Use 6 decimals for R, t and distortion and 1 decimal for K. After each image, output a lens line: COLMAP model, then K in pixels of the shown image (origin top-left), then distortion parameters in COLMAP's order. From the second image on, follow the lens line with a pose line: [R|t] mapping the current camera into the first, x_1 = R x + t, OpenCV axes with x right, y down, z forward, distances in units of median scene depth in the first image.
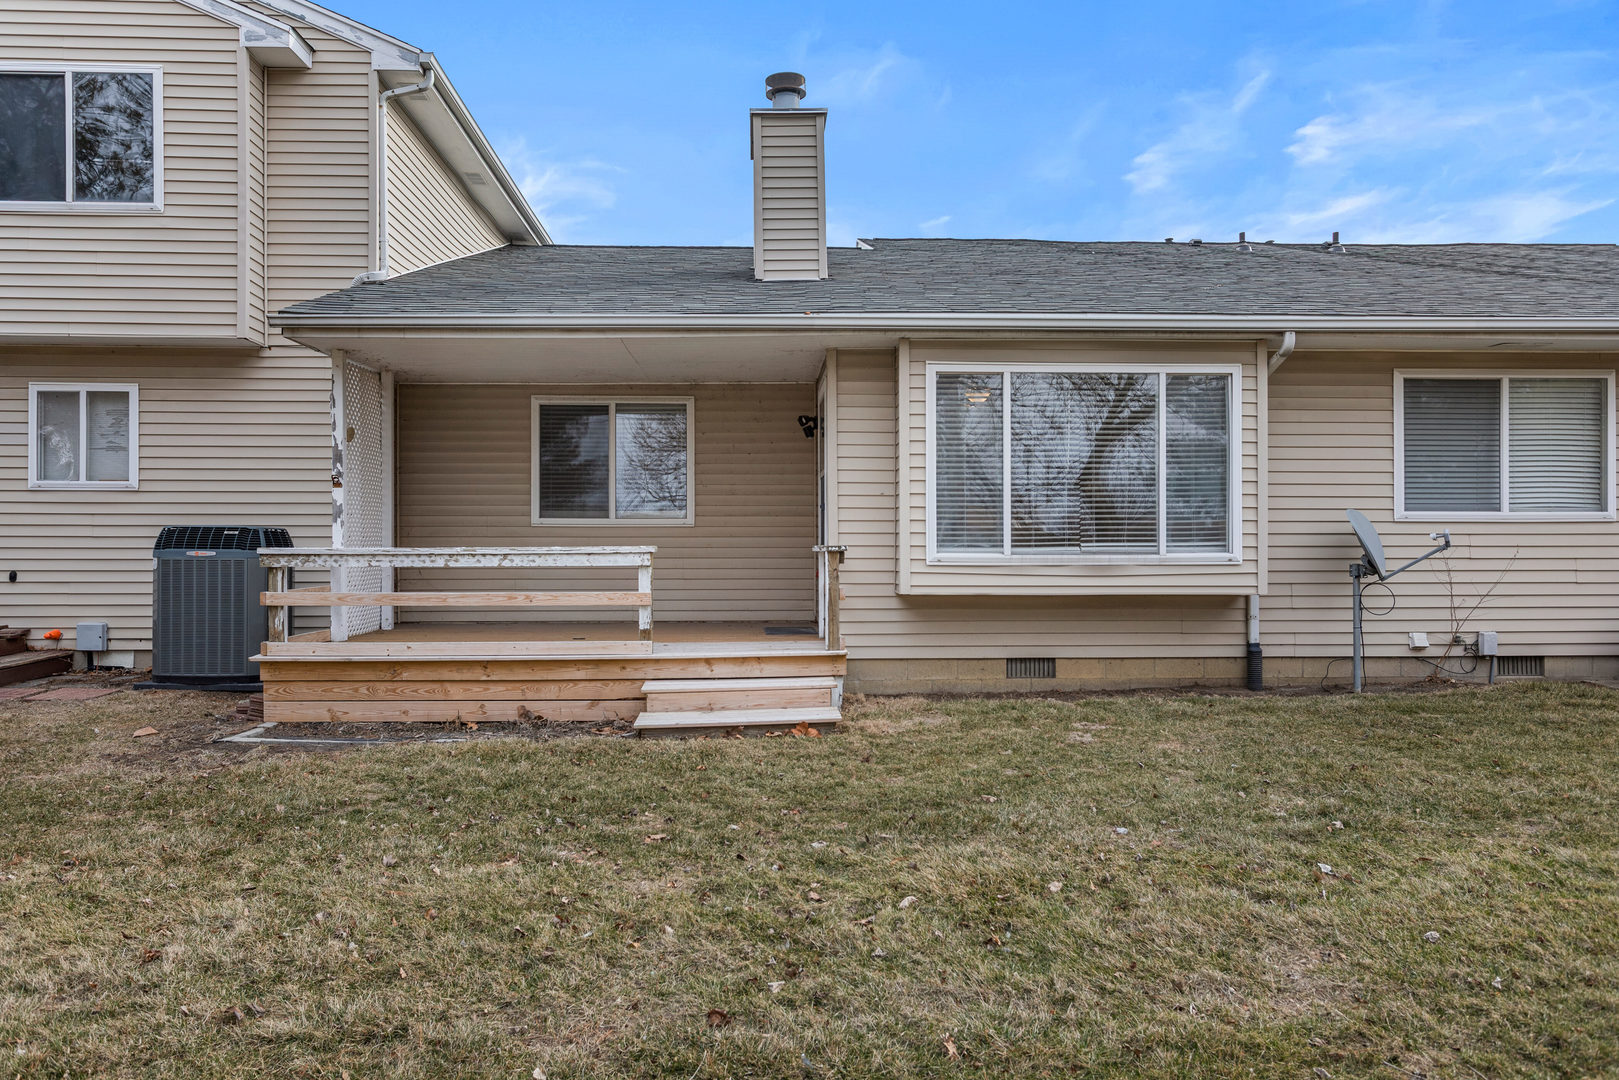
lens RADIAL K [[1143.1, 0, 808.0], [0, 1143.1, 562.5], [0, 0, 1]] dist [0.009246, -0.001683]
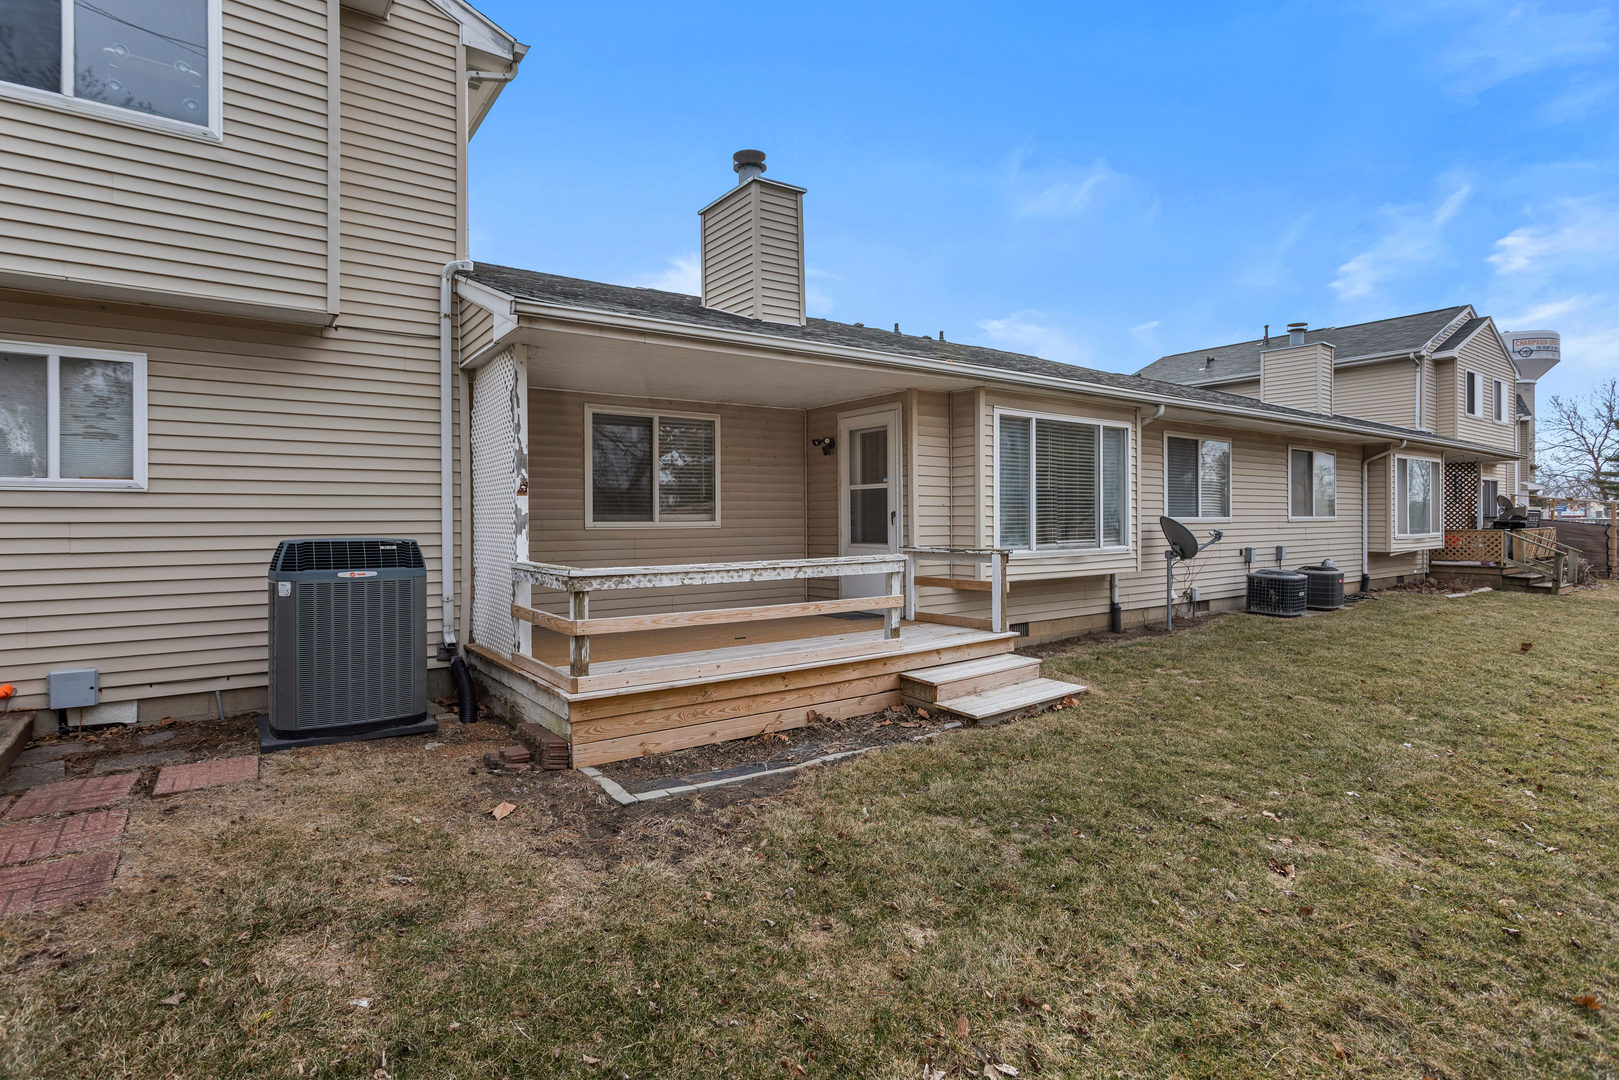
lens RADIAL K [[807.0, 0, 810.5], [0, 807.0, 533.1], [0, 0, 1]] dist [-0.012395, 0.006694]
pose [[0.829335, -0.013784, 0.558582, -0.561995], [0.013485, 0.999898, 0.004652, -0.034445], [-0.558589, 0.003674, 0.829436, 0.330089]]
